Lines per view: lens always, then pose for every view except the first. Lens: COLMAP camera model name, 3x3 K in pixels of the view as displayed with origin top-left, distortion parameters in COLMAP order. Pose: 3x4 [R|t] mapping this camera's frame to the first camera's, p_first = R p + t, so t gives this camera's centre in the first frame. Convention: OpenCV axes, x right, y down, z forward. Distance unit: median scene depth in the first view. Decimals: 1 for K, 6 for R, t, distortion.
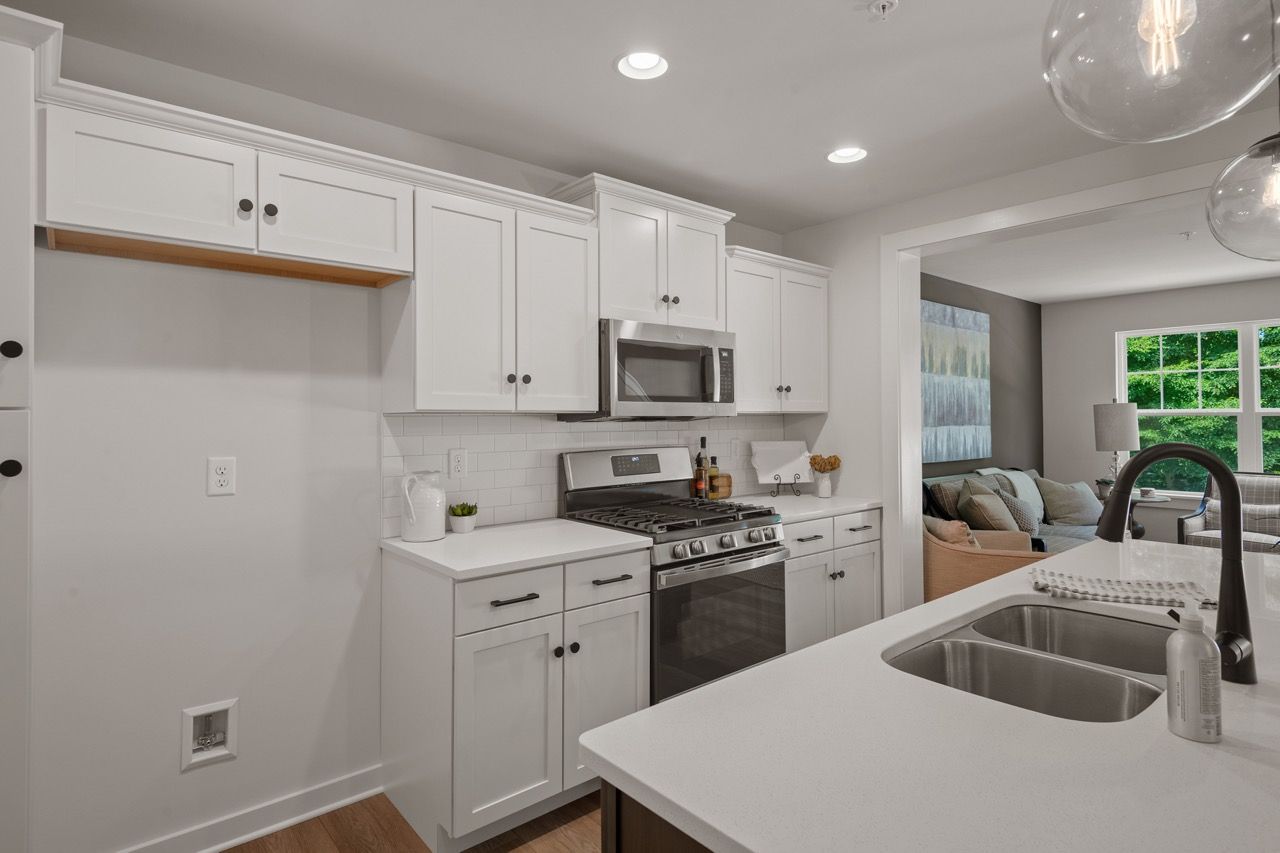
lens RADIAL K [[667.6, 0, 649.5], [0, 667.6, 407.5], [0, 0, 1]] dist [0.018186, -0.010501]
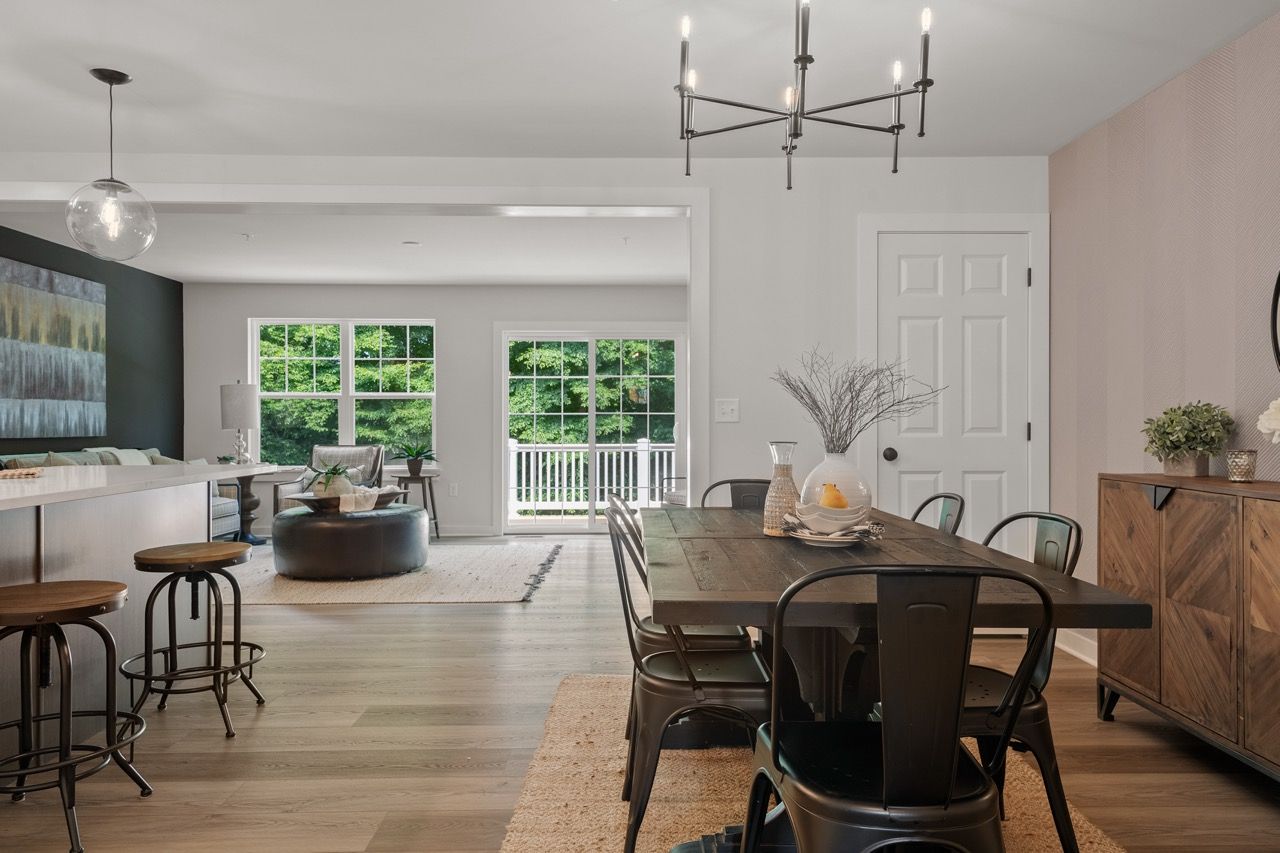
lens RADIAL K [[848.1, 0, 635.1], [0, 848.1, 428.1], [0, 0, 1]] dist [-0.001956, -0.001548]
pose [[0.632082, -0.001005, 0.774901, 0.101588], [-0.015202, 0.999791, 0.013697, 0.068315], [-0.774753, -0.020438, 0.631934, -0.656459]]
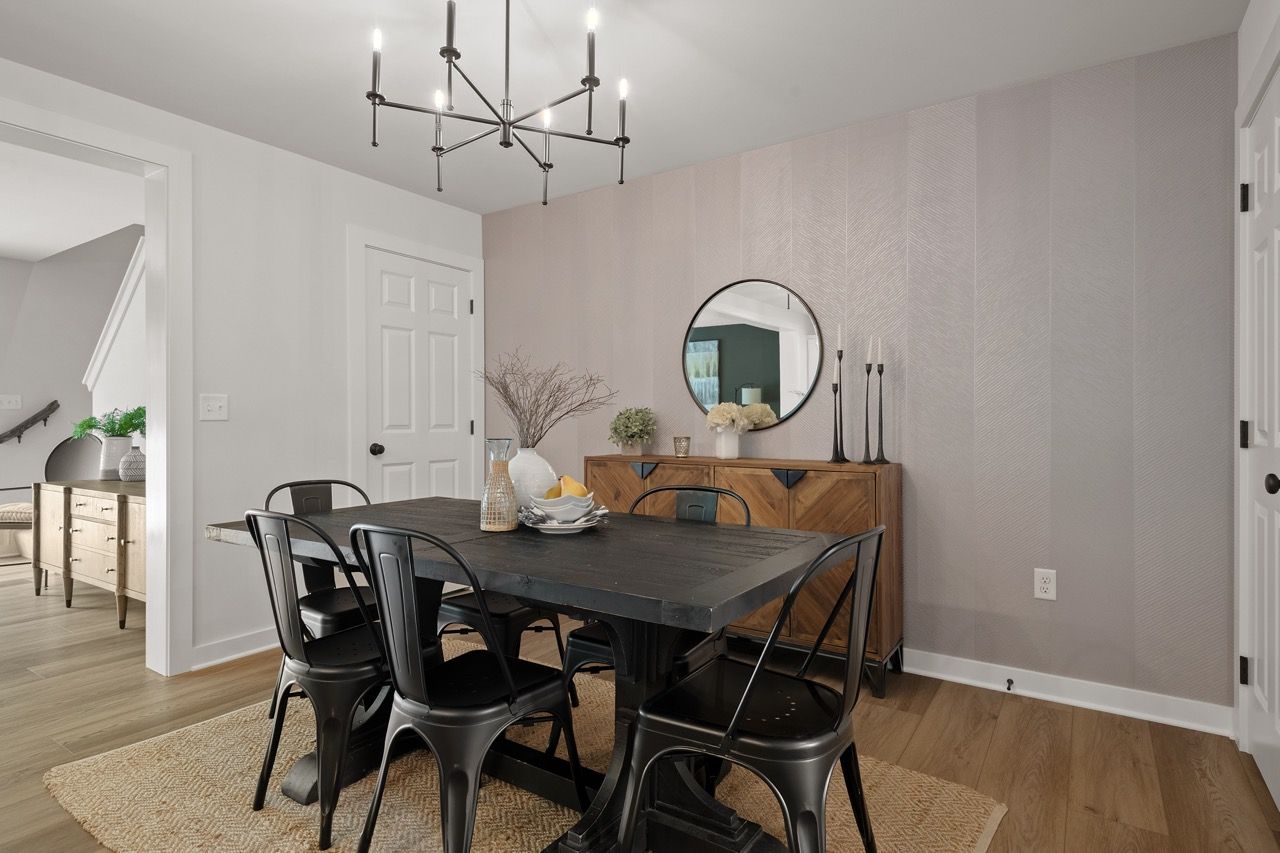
lens RADIAL K [[667.6, 0, 643.1], [0, 667.6, 422.1], [0, 0, 1]] dist [0.018186, -0.010501]
pose [[-0.285595, 0.001580, 0.958349, 0.148020], [-0.012320, 0.999910, -0.005320, 0.075611], [-0.958271, -0.013326, -0.285549, -0.214578]]
